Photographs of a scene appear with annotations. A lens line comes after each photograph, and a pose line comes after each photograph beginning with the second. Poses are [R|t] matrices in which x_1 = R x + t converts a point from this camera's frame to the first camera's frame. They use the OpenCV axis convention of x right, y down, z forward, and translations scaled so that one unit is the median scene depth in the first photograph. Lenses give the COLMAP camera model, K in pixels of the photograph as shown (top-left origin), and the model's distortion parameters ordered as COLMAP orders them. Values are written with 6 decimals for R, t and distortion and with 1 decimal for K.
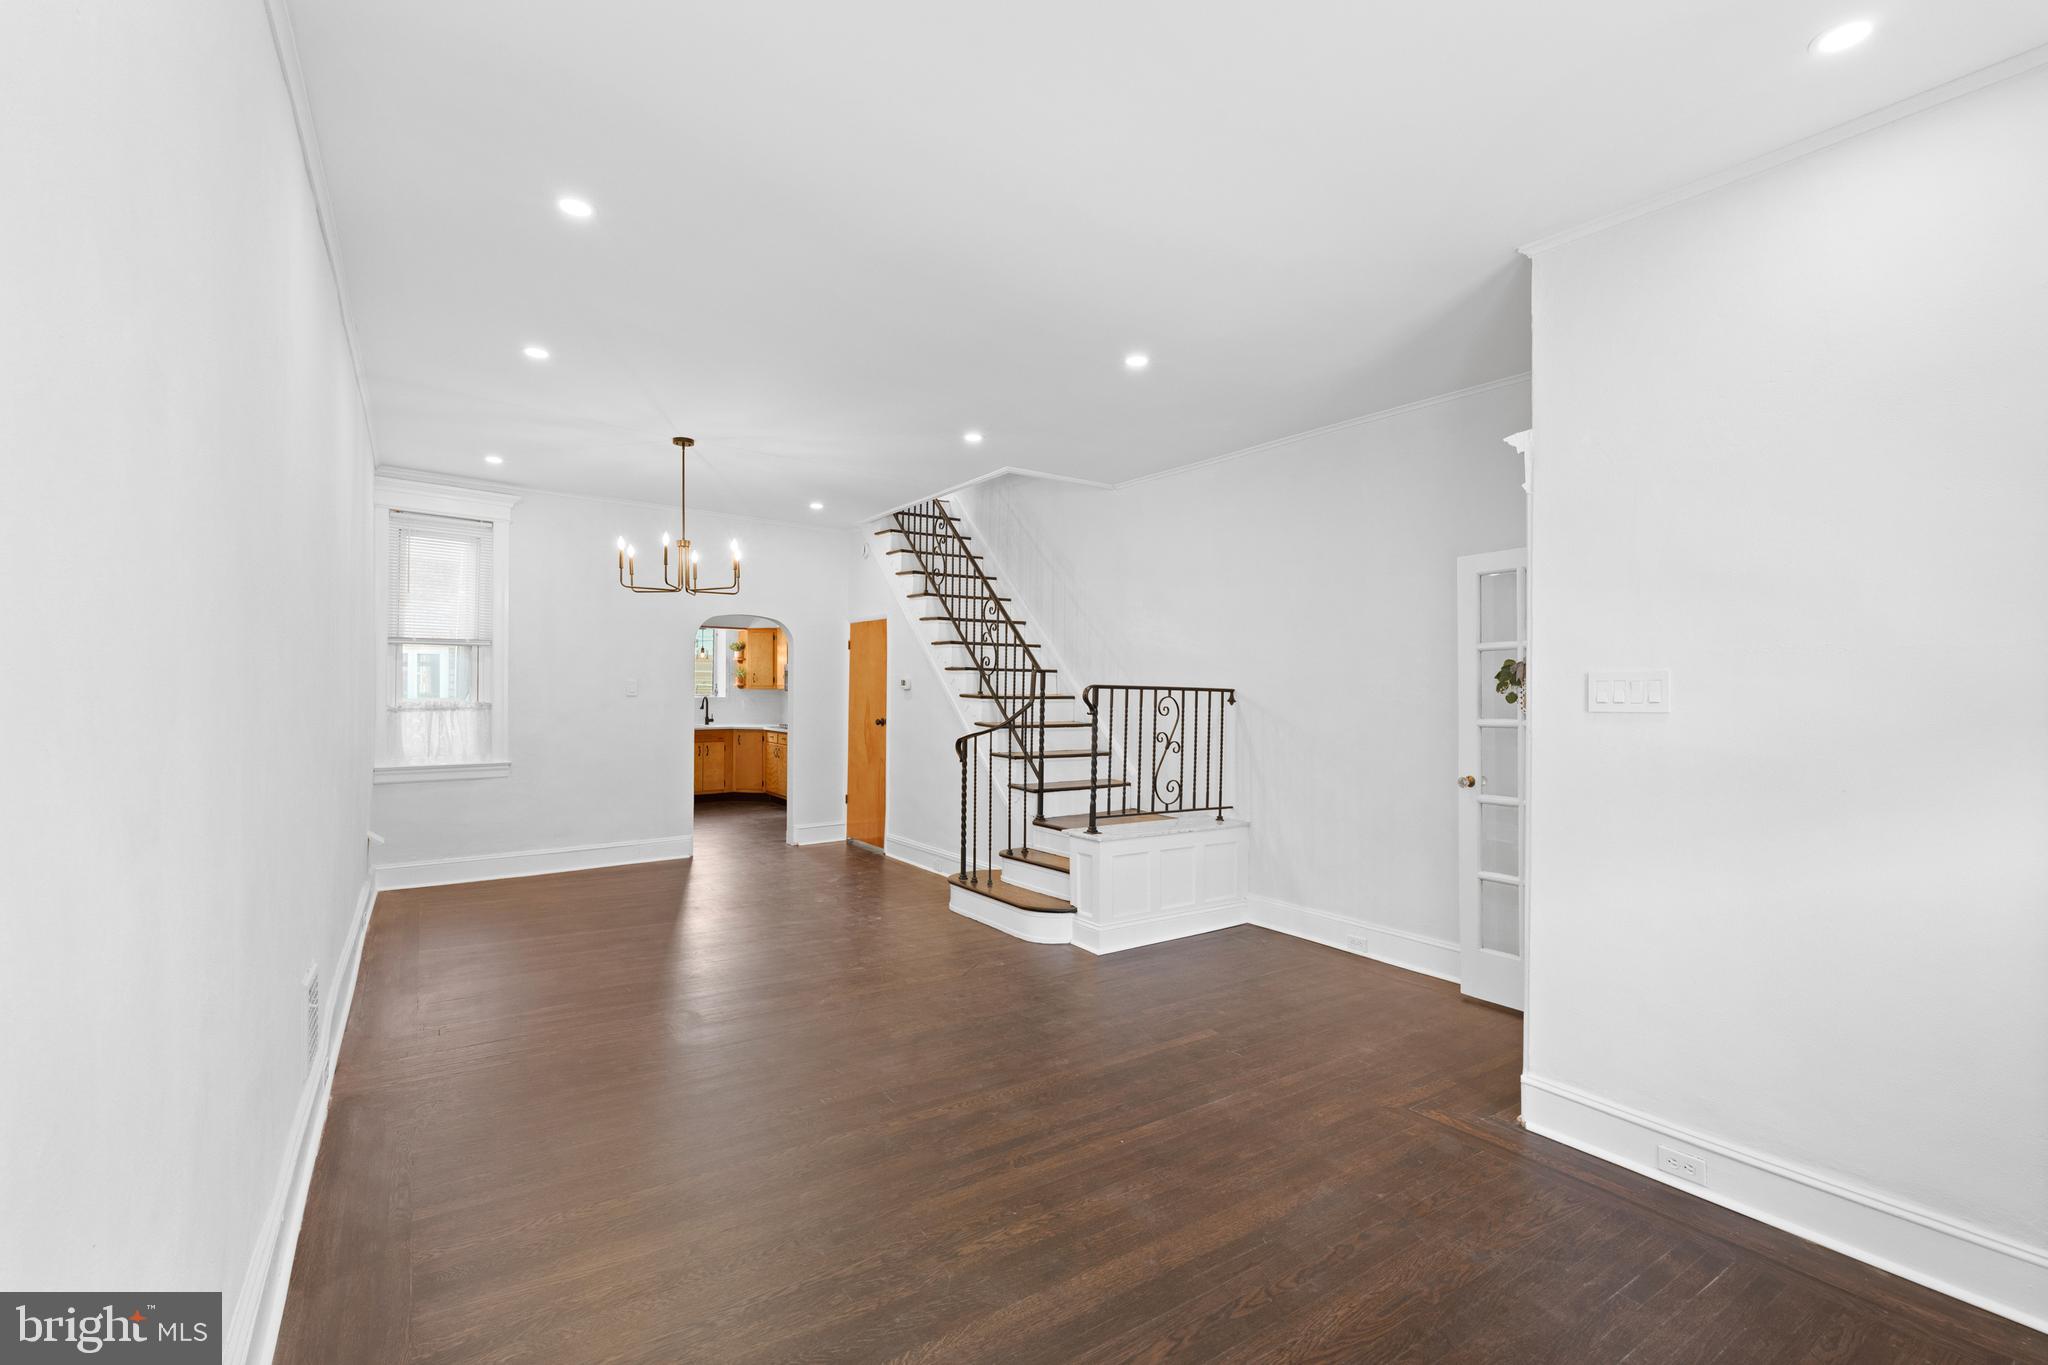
lens RADIAL K [[930.2, 0, 1011.6], [0, 930.2, 687.3], [0, 0, 1]] dist [0.000585, 0.000232]
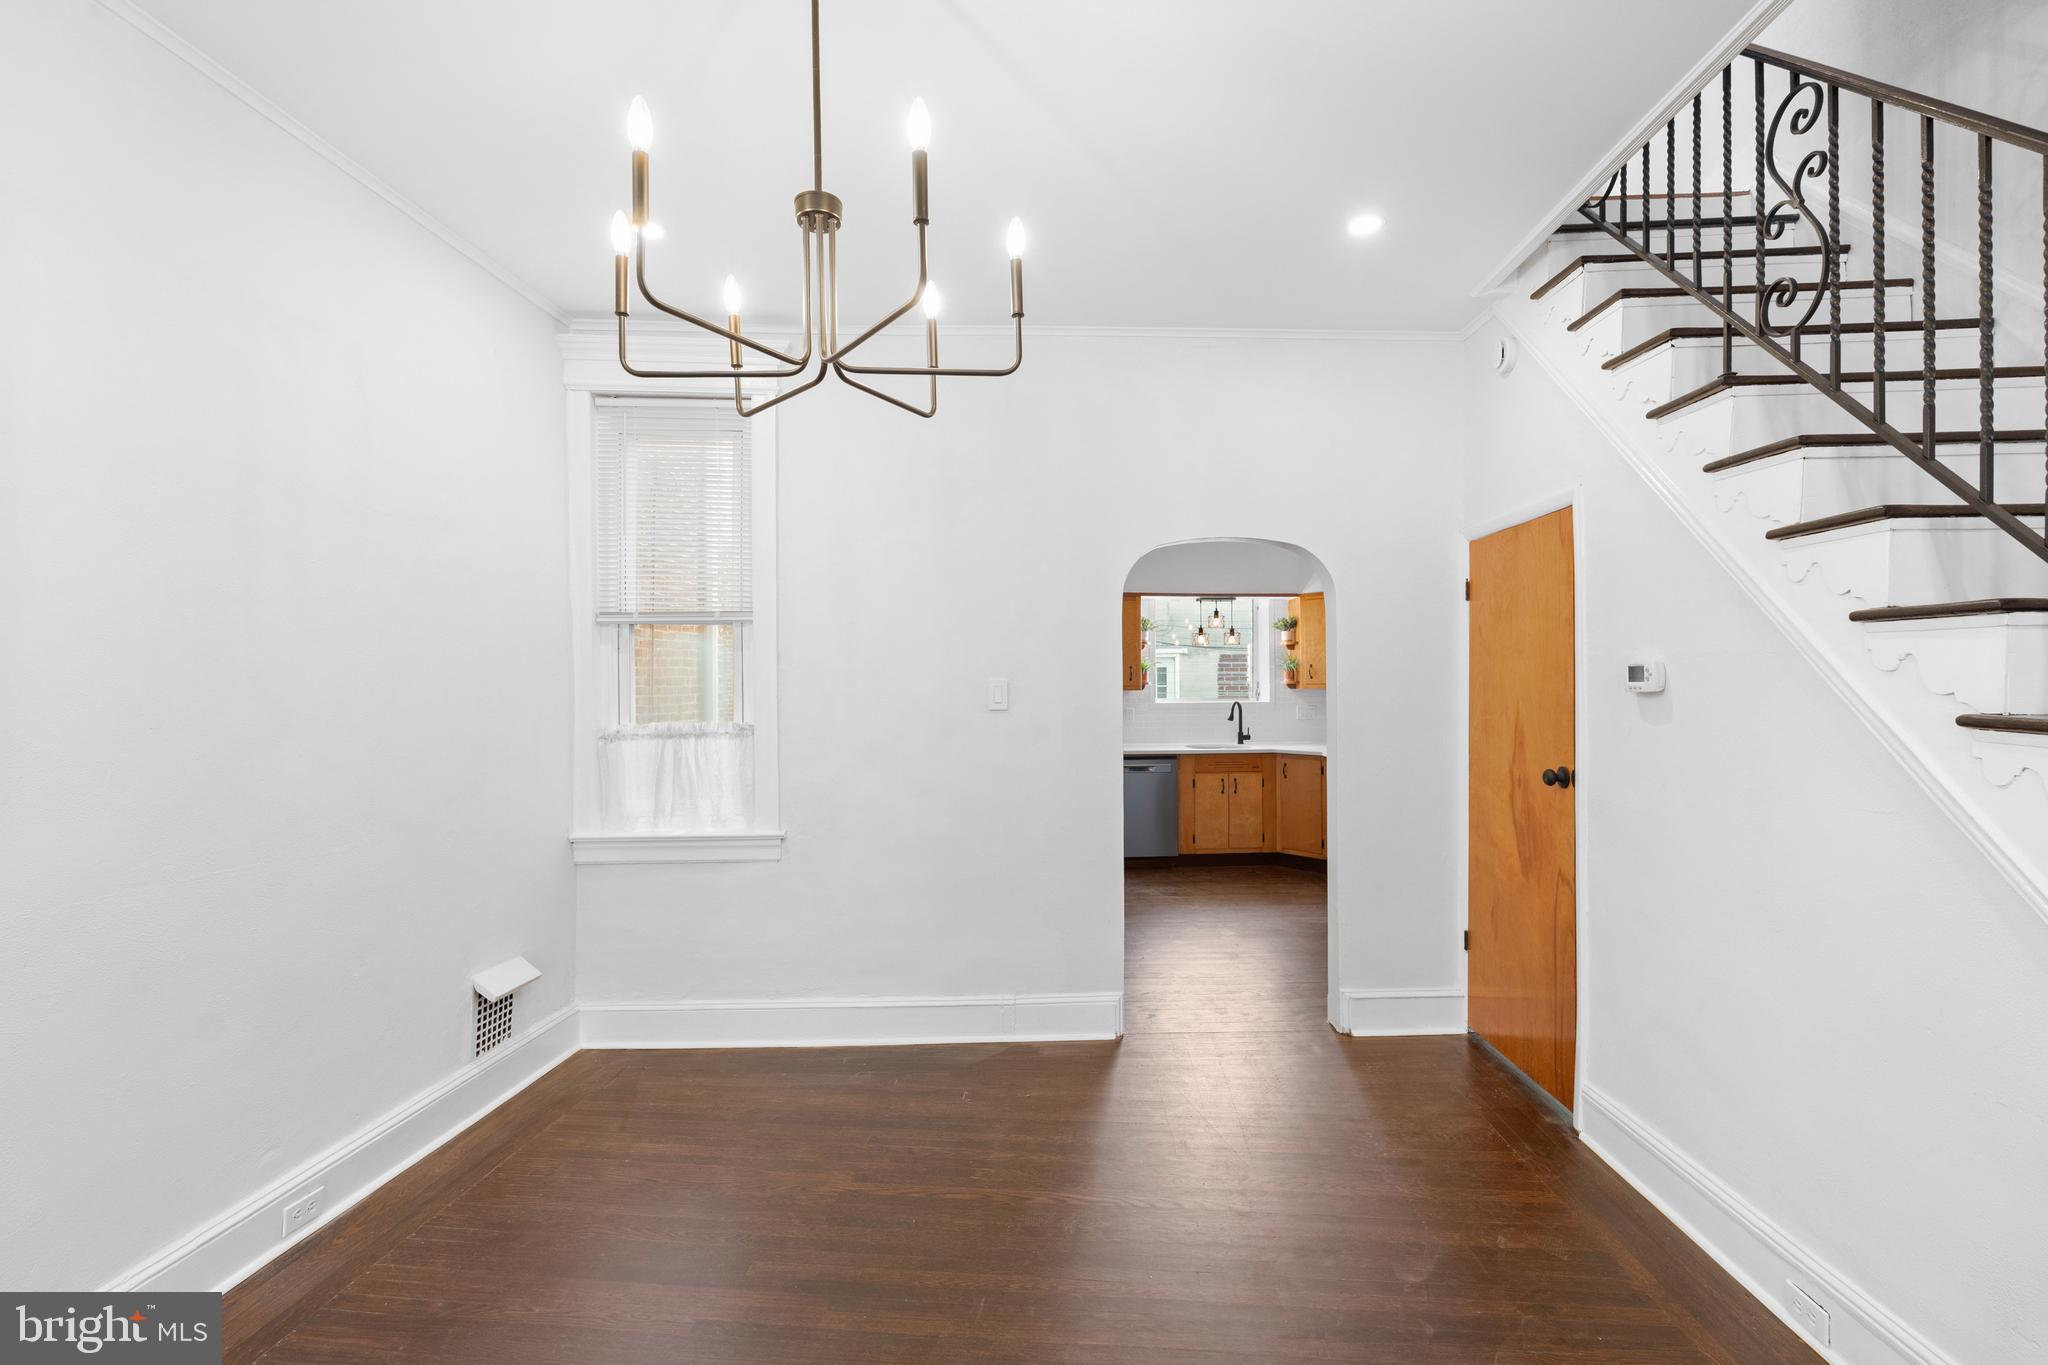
lens RADIAL K [[930.2, 0, 1011.6], [0, 930.2, 687.3], [0, 0, 1]] dist [0.000585, 0.000232]
pose [[0.800502, -0.012174, -0.599206, -0.111919], [0.014302, 0.999897, -0.001208, -0.002984], [0.599159, -0.007603, 0.800594, 0.688178]]
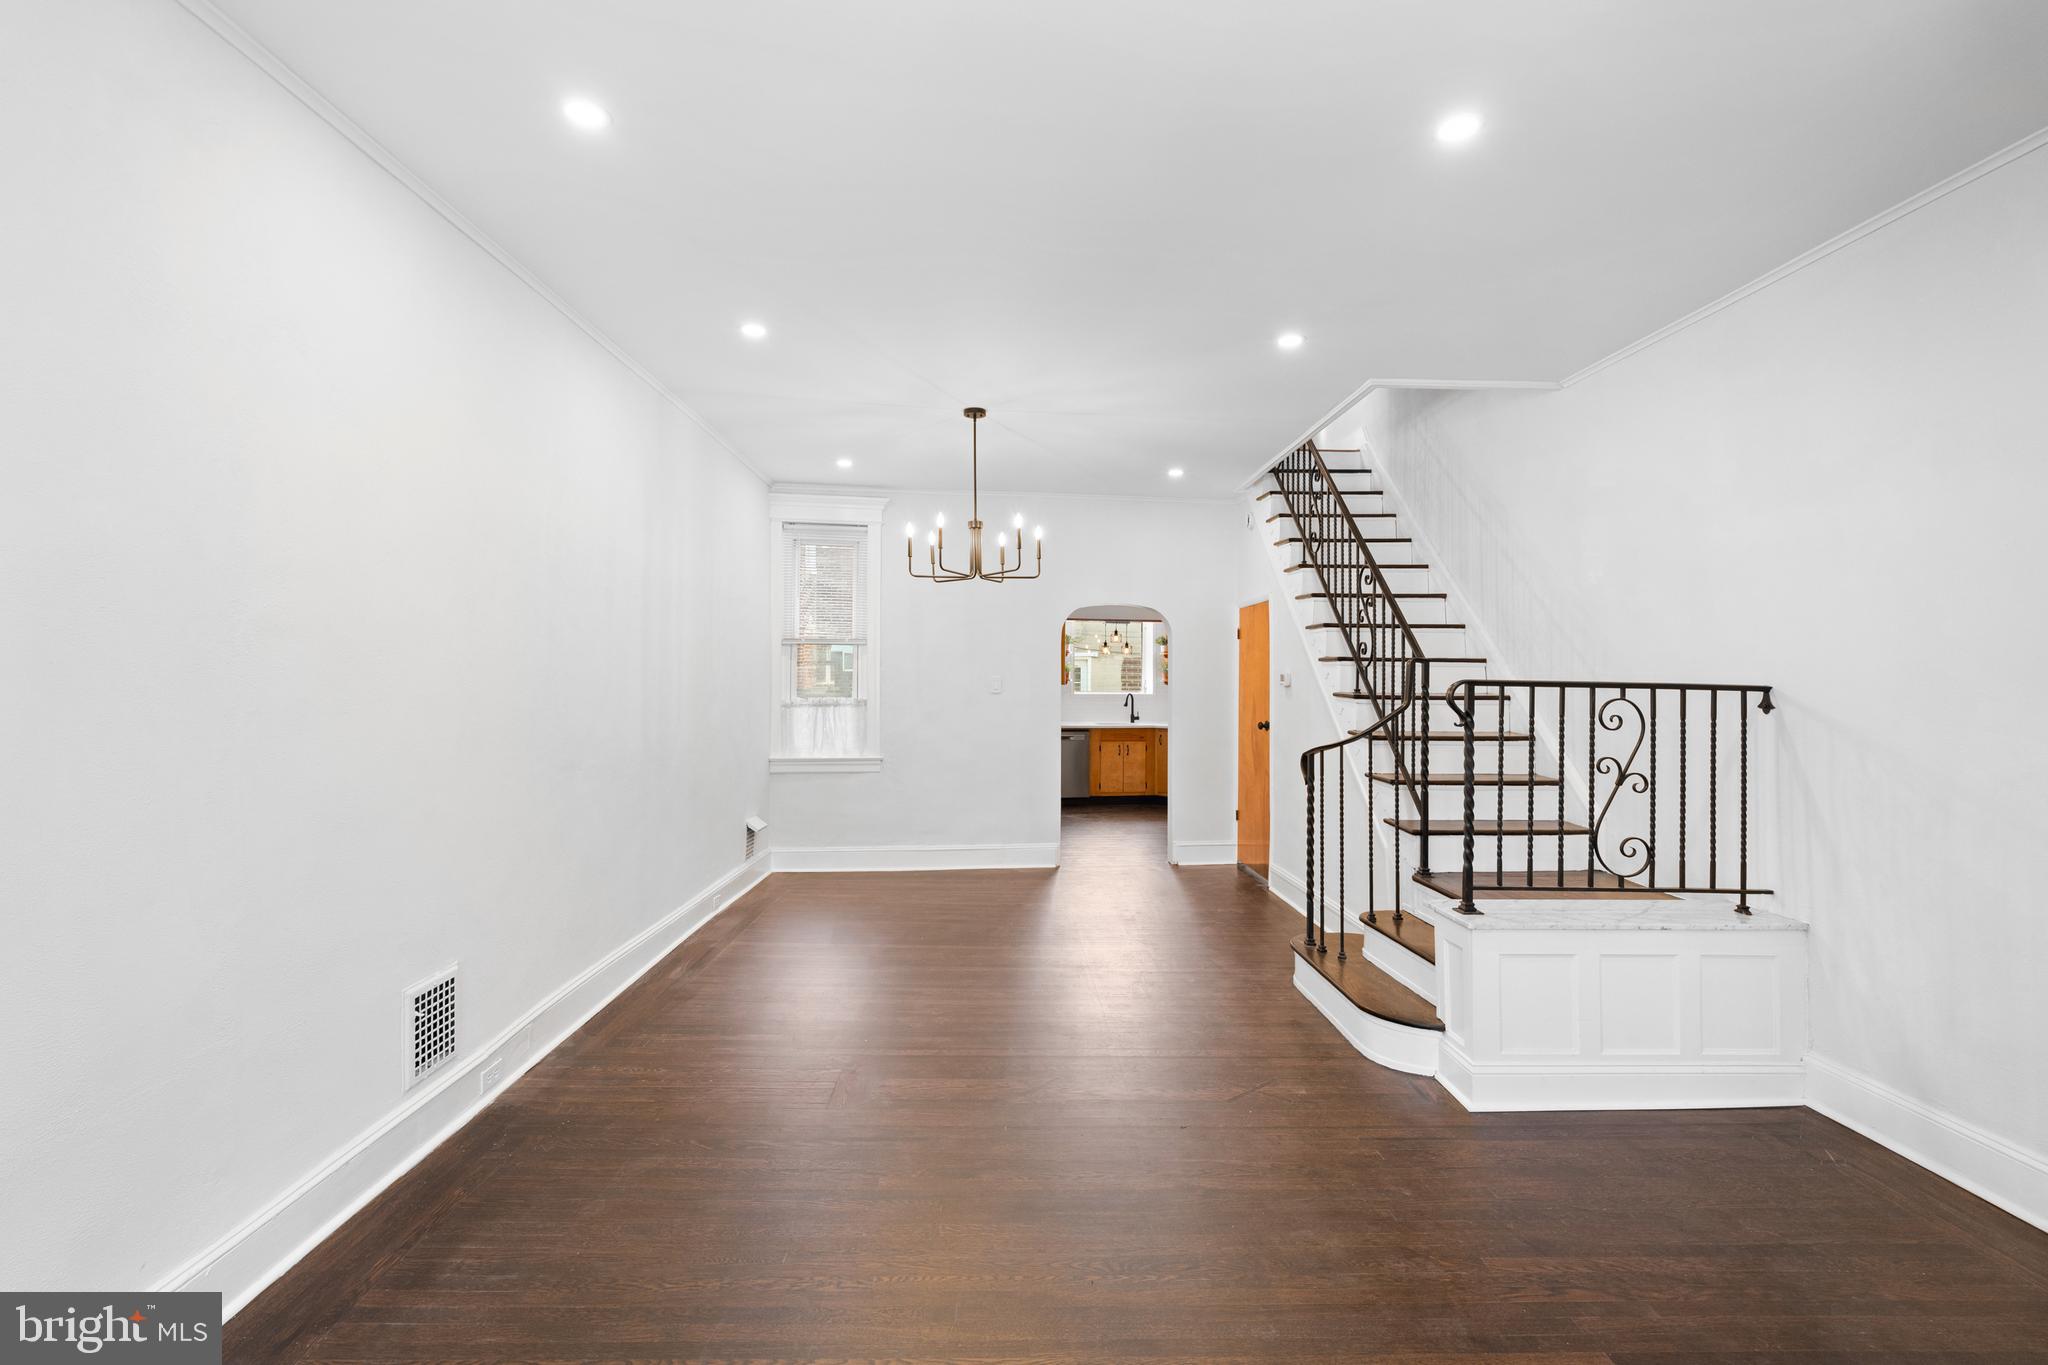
lens RADIAL K [[922.2, 0, 994.9], [0, 922.2, 660.5], [0, 0, 1]] dist [0.002248, 0.000295]
pose [[0.842999, -0.015791, -0.537684, 0.121738], [0.002895, 0.999688, -0.024820, -0.001099], [0.537908, 0.019367, 0.842781, 0.222400]]
